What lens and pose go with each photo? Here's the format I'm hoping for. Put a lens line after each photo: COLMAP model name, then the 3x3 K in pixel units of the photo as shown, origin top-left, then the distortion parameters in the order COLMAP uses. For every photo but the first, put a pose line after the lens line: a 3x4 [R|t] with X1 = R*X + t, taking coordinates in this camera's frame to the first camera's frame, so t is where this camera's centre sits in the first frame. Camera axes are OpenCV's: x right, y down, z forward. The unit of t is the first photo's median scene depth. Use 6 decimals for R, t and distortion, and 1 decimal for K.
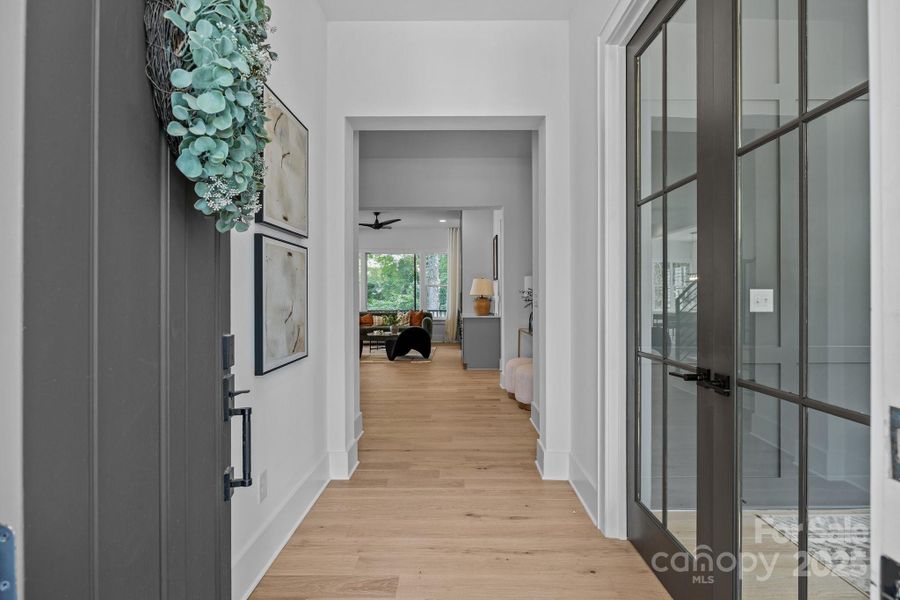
lens RADIAL K [[470.4, 0, 450.0], [0, 470.4, 300.0], [0, 0, 1]] dist [-0.000821, -0.000019]
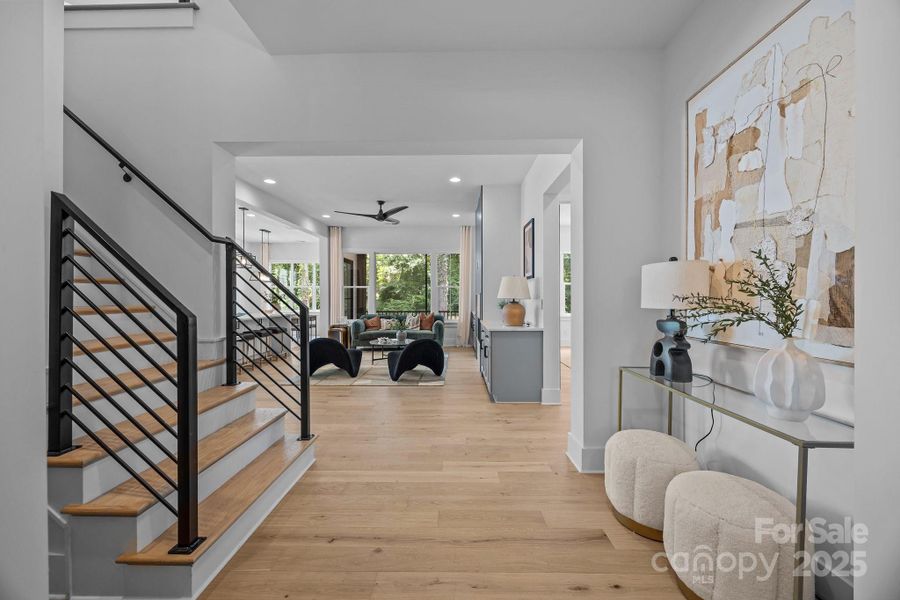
lens RADIAL K [[348.2, 0, 450.0], [0, 348.2, 300.0], [0, 0, 1]] dist [-0.001215, -0.000019]
pose [[0.999961, 0.003071, -0.008253, -0.022485], [-0.003044, 0.999990, 0.003278, -0.007752], [0.008263, -0.003252, 0.999961, 0.347151]]
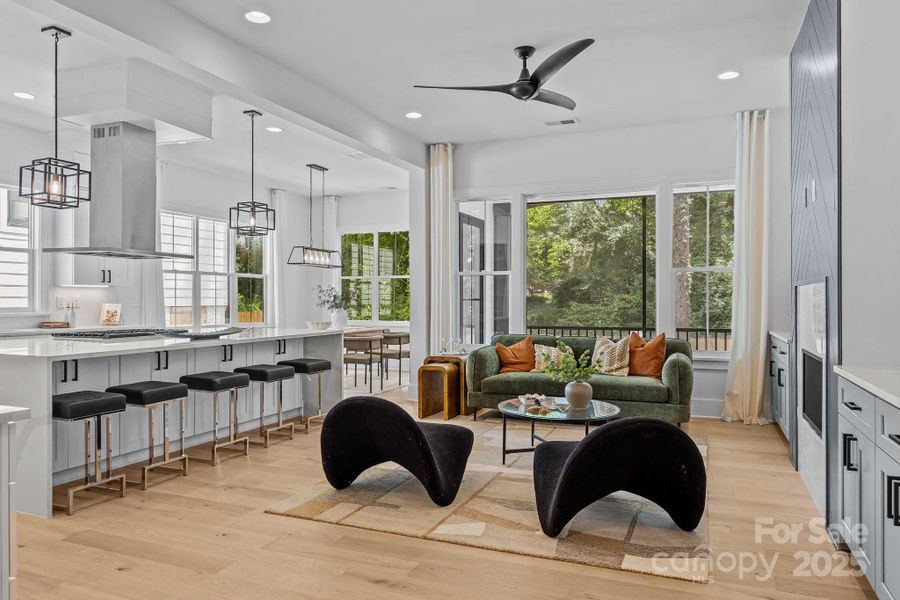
lens RADIAL K [[615.9, 0, 450.0], [0, 615.9, 300.0], [0, 0, 1]] dist [0.000489, 0.001197]
pose [[0.928910, 0.003578, -0.370289, -0.039869], [-0.004904, 0.999984, -0.002641, -0.004157], [0.370274, 0.004269, 0.928913, 0.545076]]
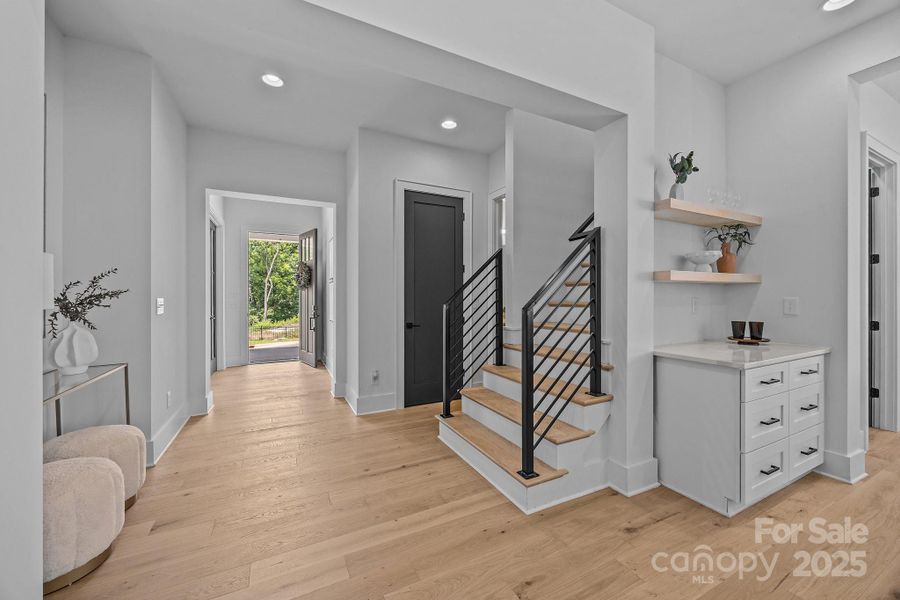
lens RADIAL K [[348.2, 0, 450.0], [0, 348.2, 300.0], [0, 0, 1]] dist [-0.001215, -0.000019]
pose [[-0.892474, 0.006425, -0.451054, -0.001607], [0.000154, 0.999903, 0.013939, -0.007783], [0.451099, 0.012371, -0.892388, 0.751139]]
